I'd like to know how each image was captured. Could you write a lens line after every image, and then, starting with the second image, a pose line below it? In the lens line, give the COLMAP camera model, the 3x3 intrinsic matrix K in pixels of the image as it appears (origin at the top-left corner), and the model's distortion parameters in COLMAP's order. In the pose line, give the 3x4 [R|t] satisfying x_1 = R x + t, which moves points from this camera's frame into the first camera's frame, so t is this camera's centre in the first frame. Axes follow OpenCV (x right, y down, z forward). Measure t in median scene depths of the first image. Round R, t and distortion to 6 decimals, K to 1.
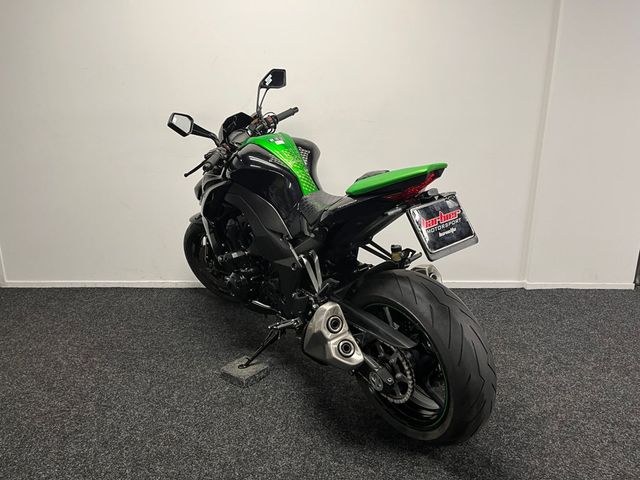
lens RADIAL K [[472.9, 0, 320.0], [0, 472.9, 240.0], [0, 0, 1]] dist [0.113568, -0.145339]
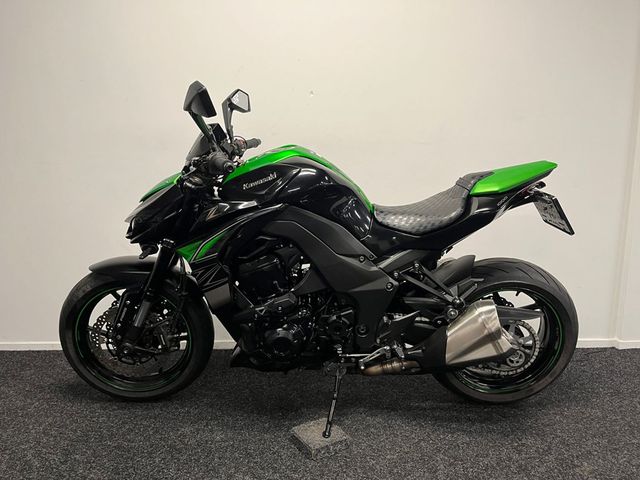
lens RADIAL K [[472.9, 0, 320.0], [0, 472.9, 240.0], [0, 0, 1]] dist [0.113568, -0.145339]
pose [[0.999895, -0.003872, 0.013945, -0.108912], [0.005285, 0.994697, -0.102711, 0.001344], [-0.013473, 0.102774, 0.994613, 0.235158]]
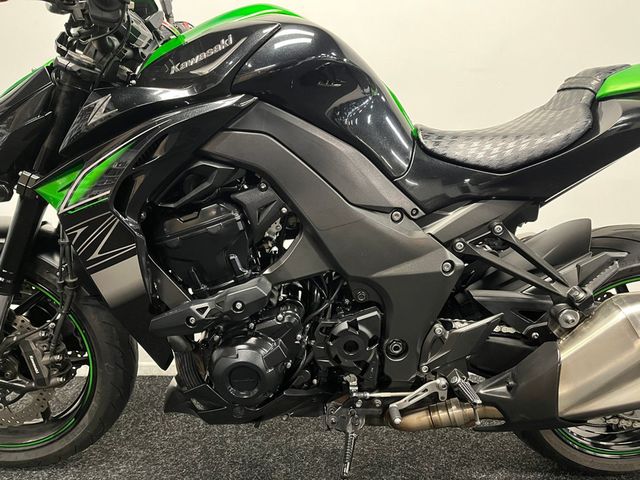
lens RADIAL K [[483.6, 0, 324.1], [0, 483.6, 240.5], [0, 0, 1]] dist [0.062835, -0.069700]
pose [[0.999797, 0.002470, 0.019999, -0.102638], [0.000166, 0.991422, -0.130703, 0.027550], [-0.020150, 0.130680, 0.991220, 0.561344]]
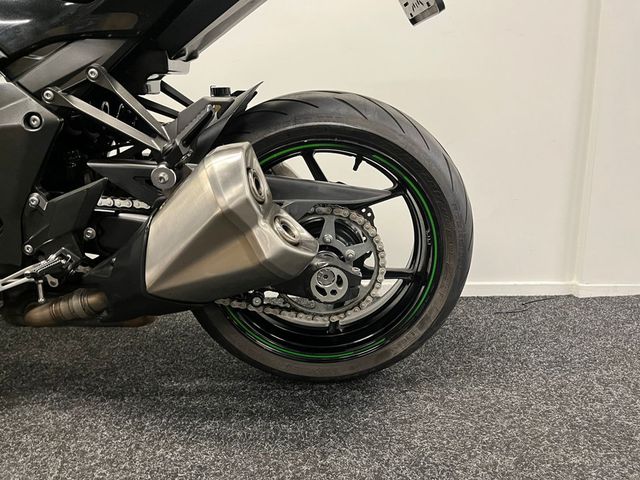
lens RADIAL K [[481.0, 0, 321.4], [0, 481.0, 232.6], [0, 0, 1]] dist [0.112410, -0.155182]
pose [[0.999713, -0.005779, 0.023239, 0.189598], [0.007796, 0.996120, -0.087658, 0.101715], [-0.022642, 0.087814, 0.995880, 0.630495]]
